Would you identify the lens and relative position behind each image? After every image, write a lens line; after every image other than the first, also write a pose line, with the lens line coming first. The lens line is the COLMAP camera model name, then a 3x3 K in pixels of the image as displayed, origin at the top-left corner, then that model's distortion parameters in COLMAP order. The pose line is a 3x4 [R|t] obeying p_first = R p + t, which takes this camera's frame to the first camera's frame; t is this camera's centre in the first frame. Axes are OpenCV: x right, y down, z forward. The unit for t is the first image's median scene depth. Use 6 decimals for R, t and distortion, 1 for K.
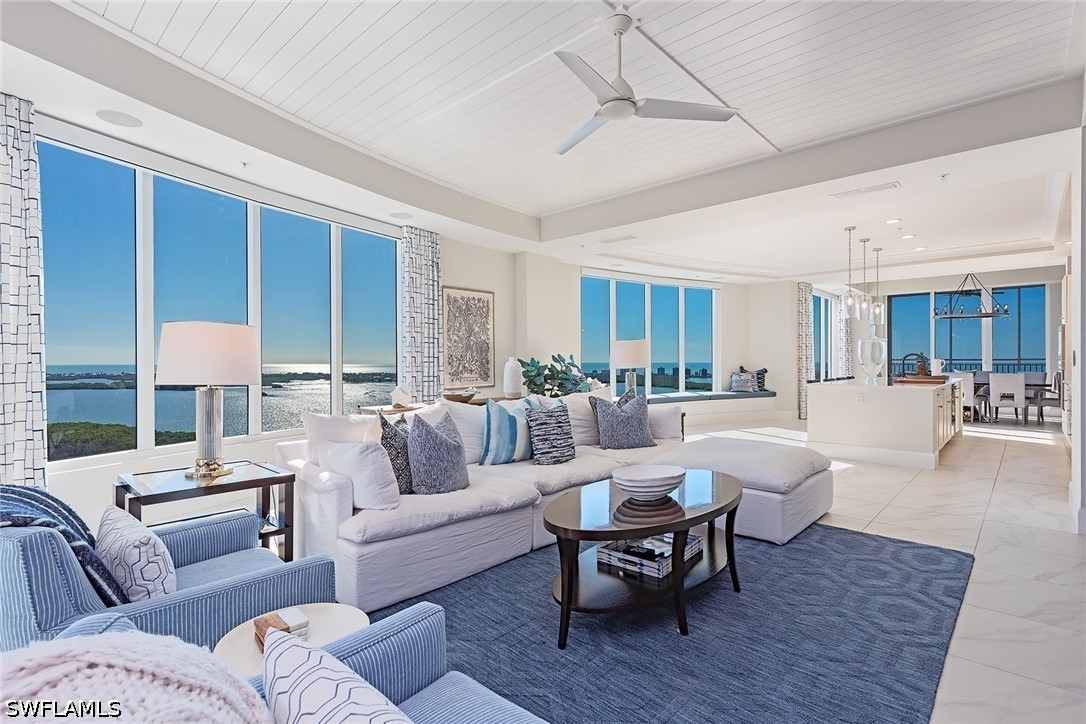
lens RADIAL K [[520.5, 0, 536.9], [0, 520.5, 362.5], [0, 0, 1]] dist [0.003881, 0.000108]
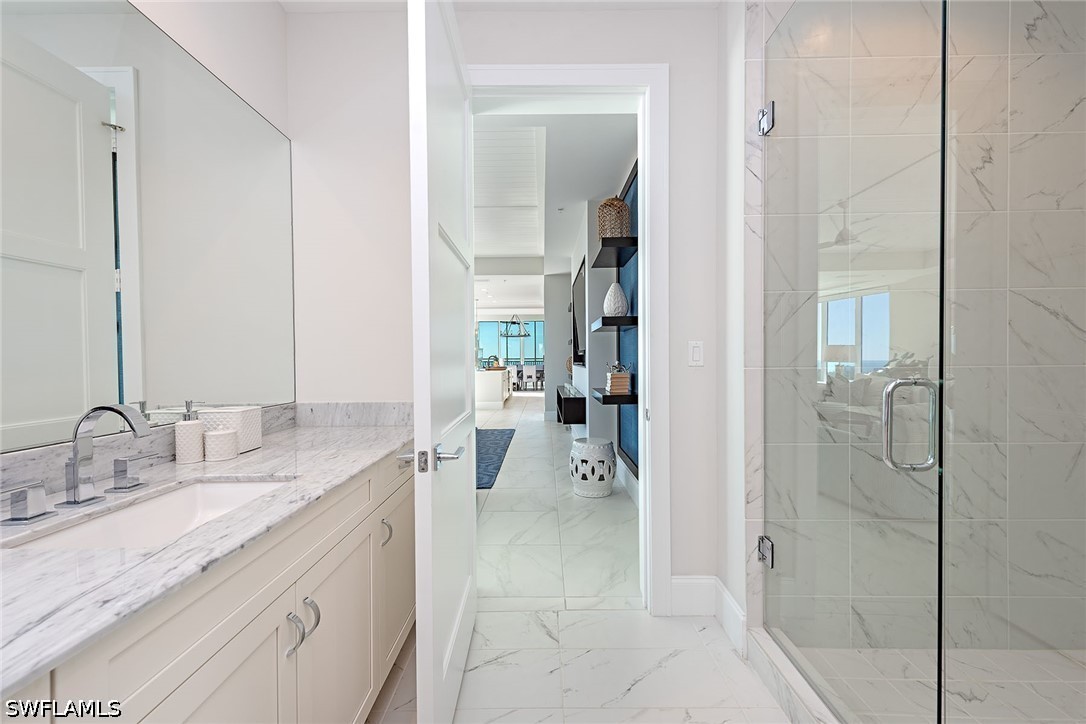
lens RADIAL K [[440.8, 0, 542.8], [0, 440.8, 364.4], [0, 0, 1]] dist [-0.000036, 0.000000]
pose [[0.730840, -0.010965, 0.682461, -0.217223], [0.006690, 0.999938, 0.008902, 0.002384], [-0.682516, -0.001940, 0.730868, -0.271342]]
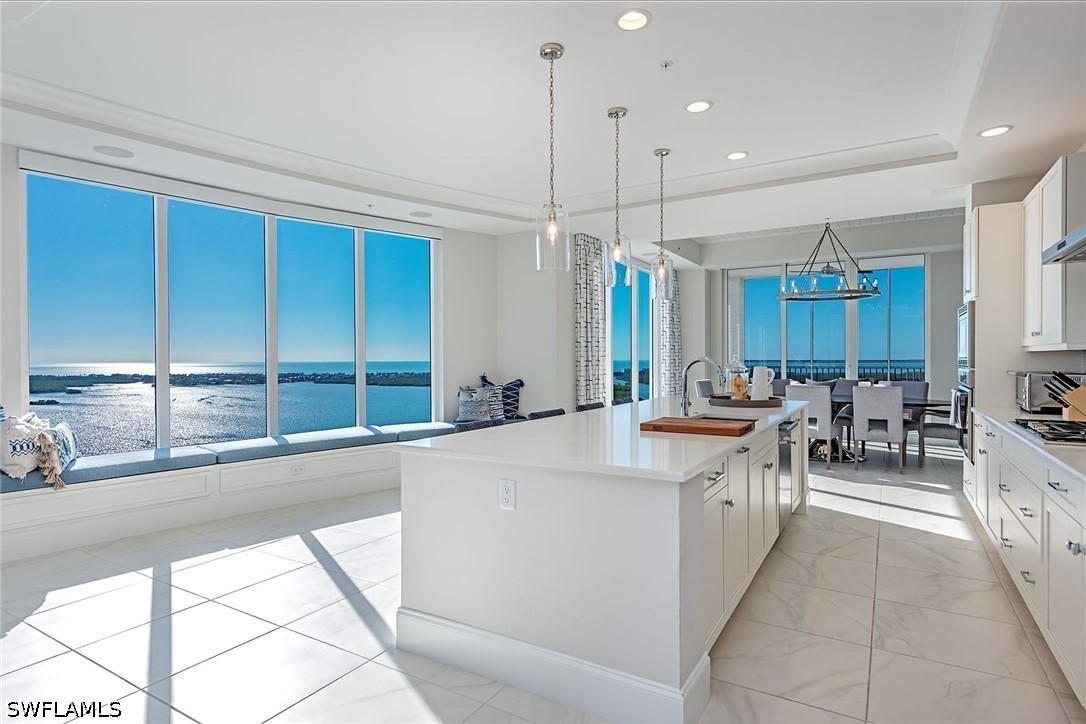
lens RADIAL K [[576.0, 0, 541.9], [0, 576.0, 364.9], [0, 0, 1]] dist [0.026895, 0.000463]
pose [[0.977364, -0.005872, 0.211484, 0.355051], [0.003974, 0.999948, 0.009397, -0.011559], [-0.211528, -0.008344, 0.977336, 0.398534]]
